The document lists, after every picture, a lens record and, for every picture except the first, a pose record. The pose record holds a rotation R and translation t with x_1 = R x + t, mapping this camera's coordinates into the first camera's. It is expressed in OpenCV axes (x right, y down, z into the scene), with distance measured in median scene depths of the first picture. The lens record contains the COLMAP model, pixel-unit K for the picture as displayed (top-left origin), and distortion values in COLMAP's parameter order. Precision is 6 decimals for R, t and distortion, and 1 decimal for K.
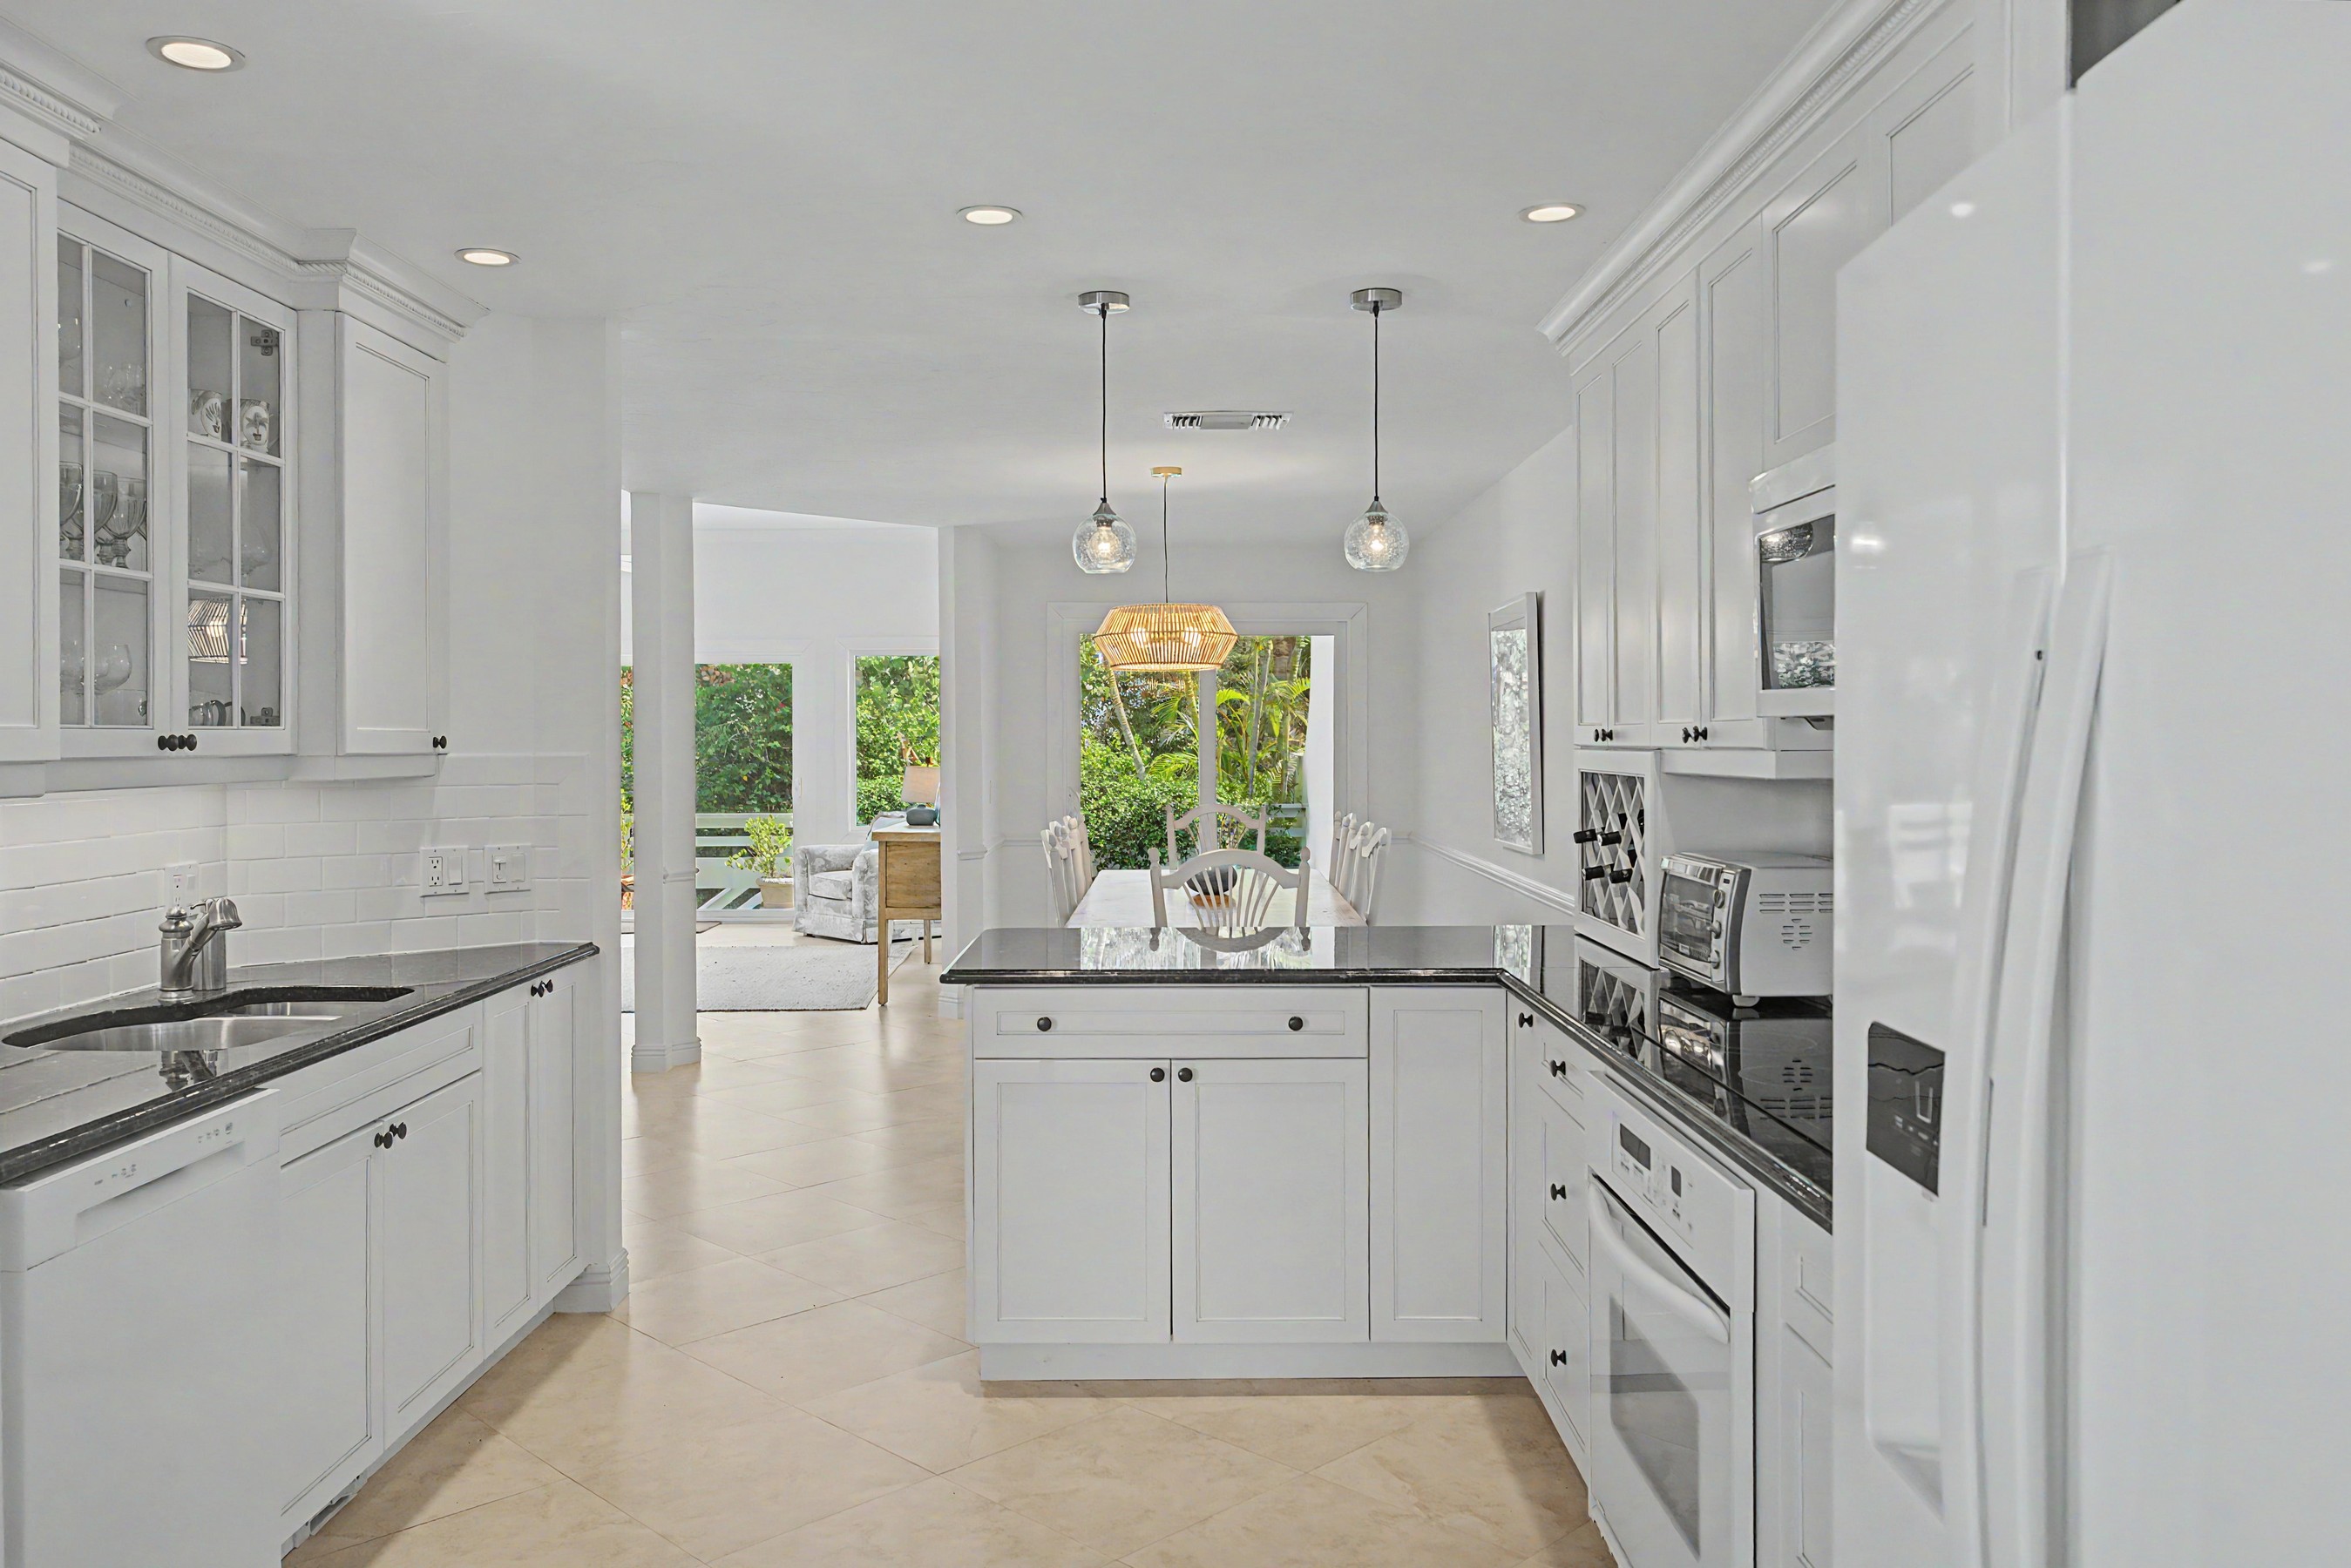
lens RADIAL K [[1762.5, 0, 1175.5], [0, 1762.5, 784.0], [0, 0, 1]] dist [-0.010207, -0.001343]
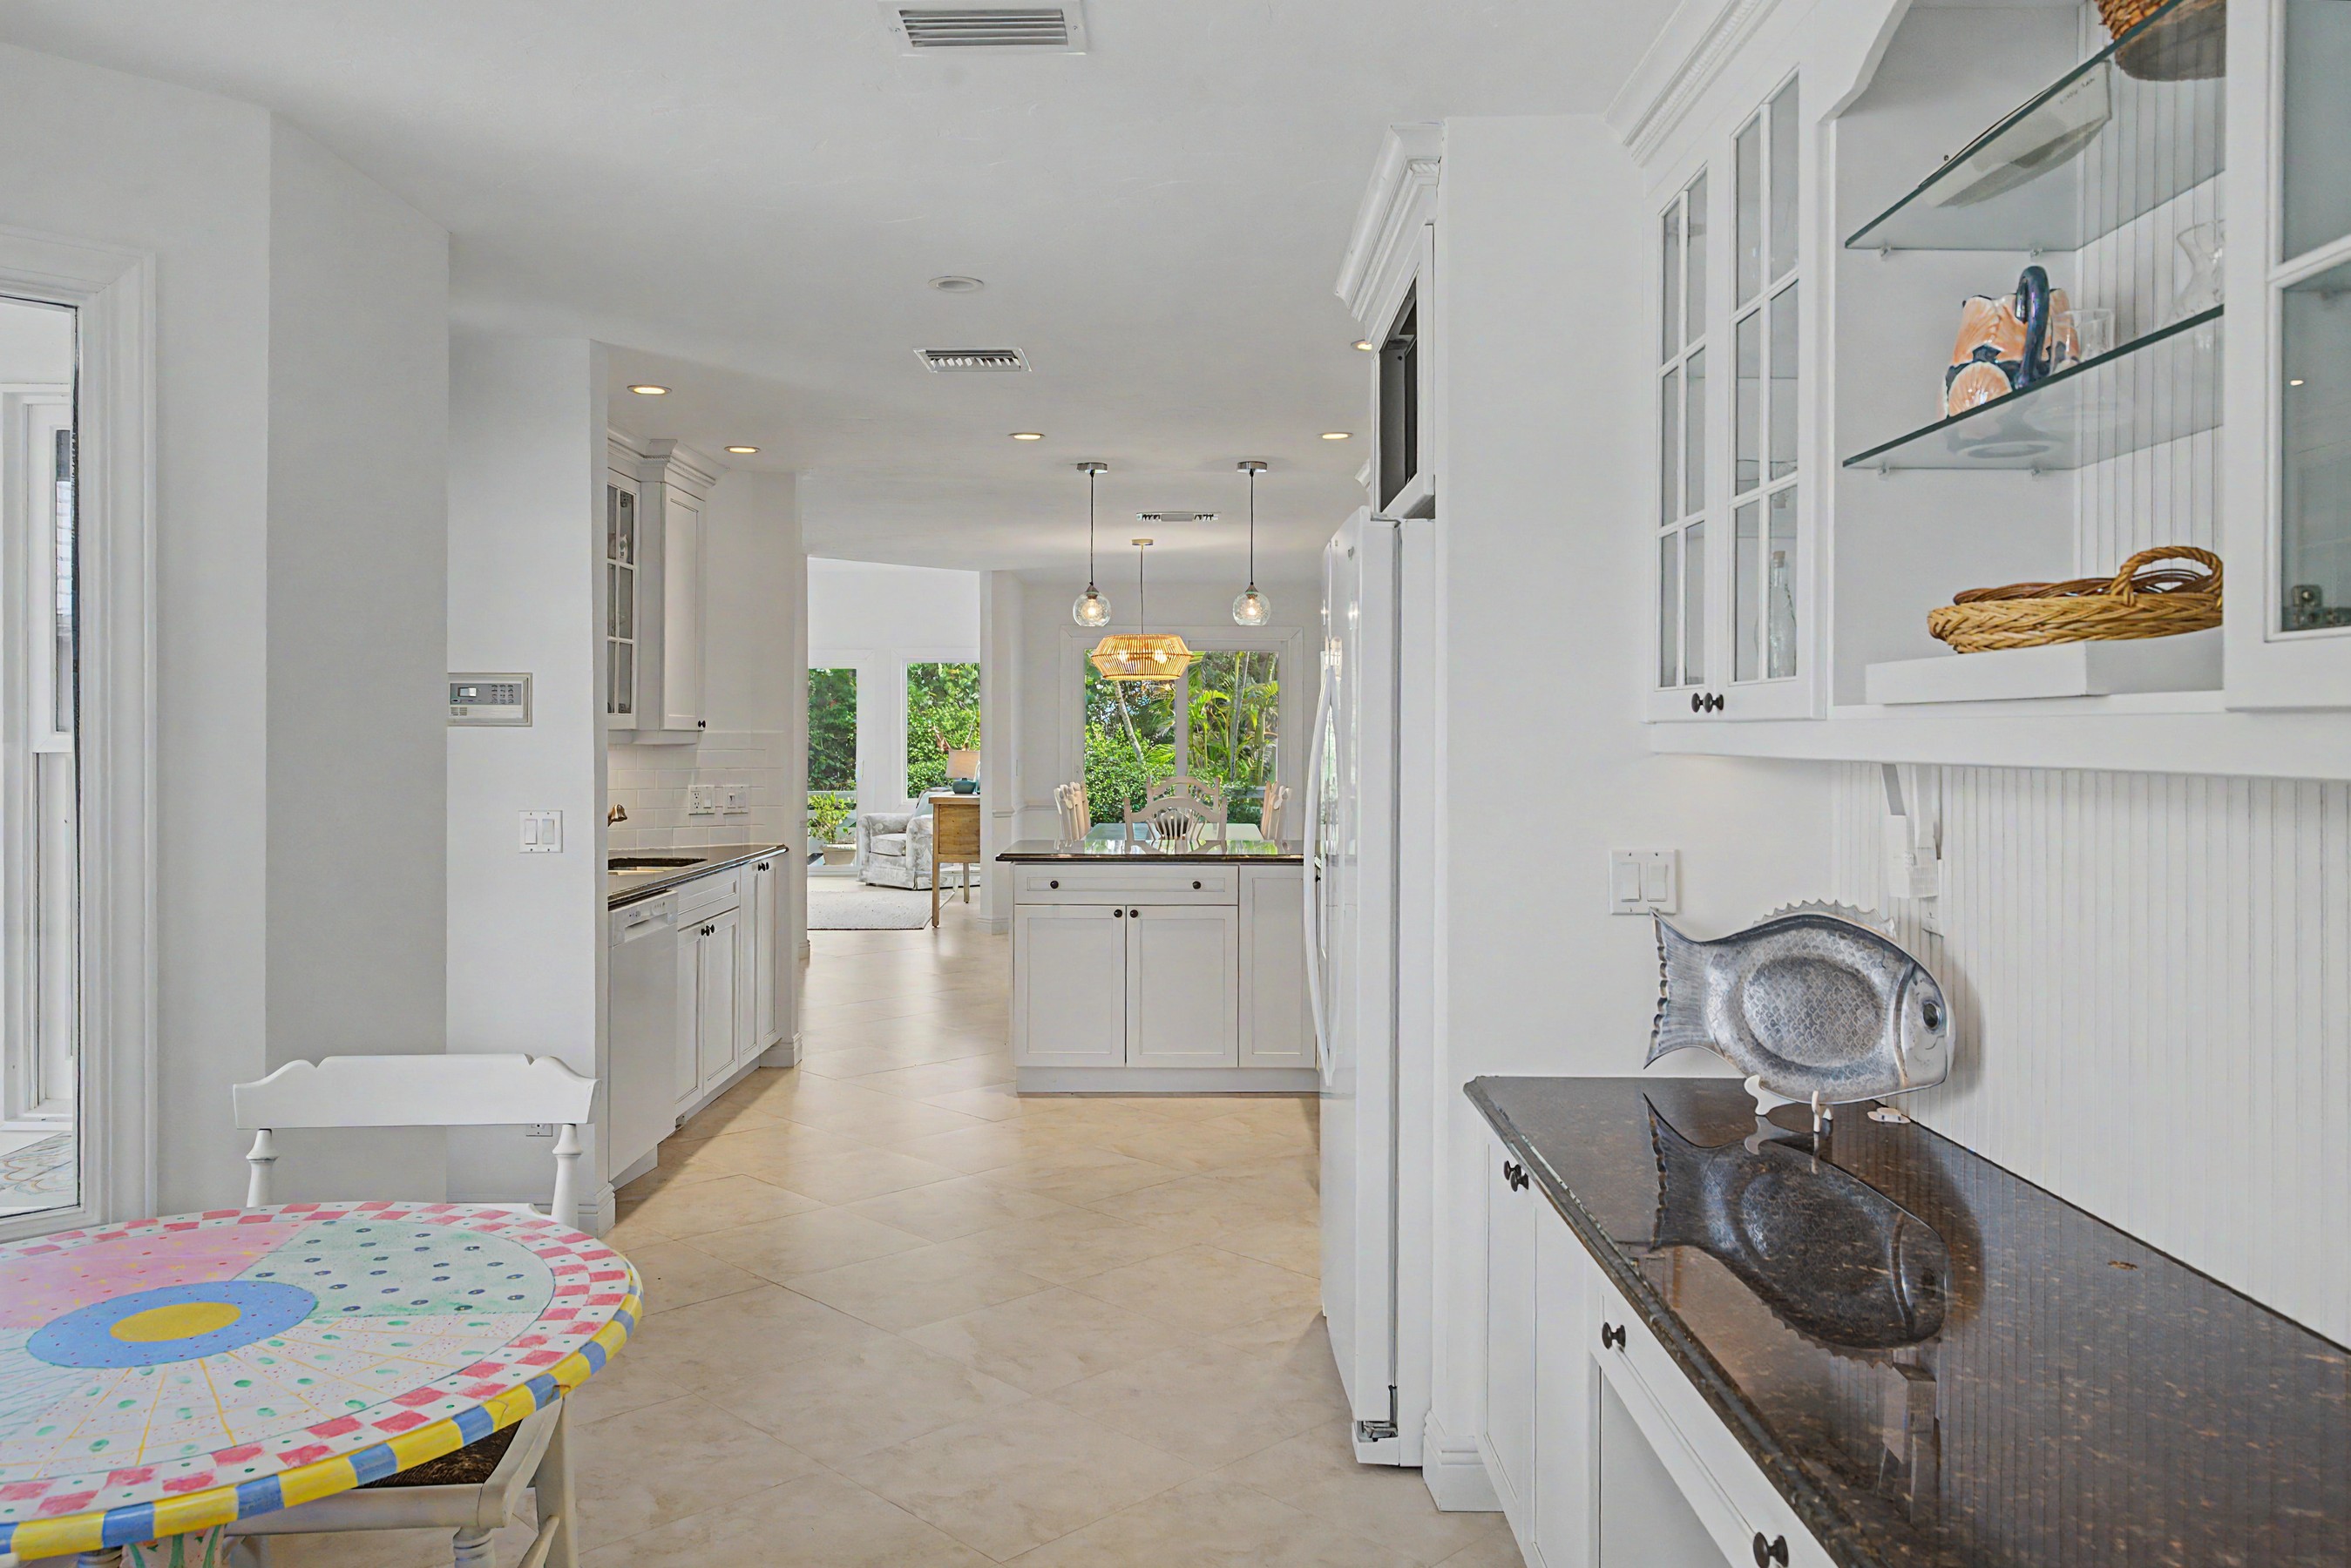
lens RADIAL K [[2709.4, 0, 1175.5], [0, 2709.4, 784.0], [0, 0, 1]] dist [0.011003, 0.001354]
pose [[0.999421, 0.005564, -0.033569, 0.085686], [-0.006034, 0.999885, -0.013908, 0.045228], [0.033487, 0.014102, 0.999340, -1.067172]]
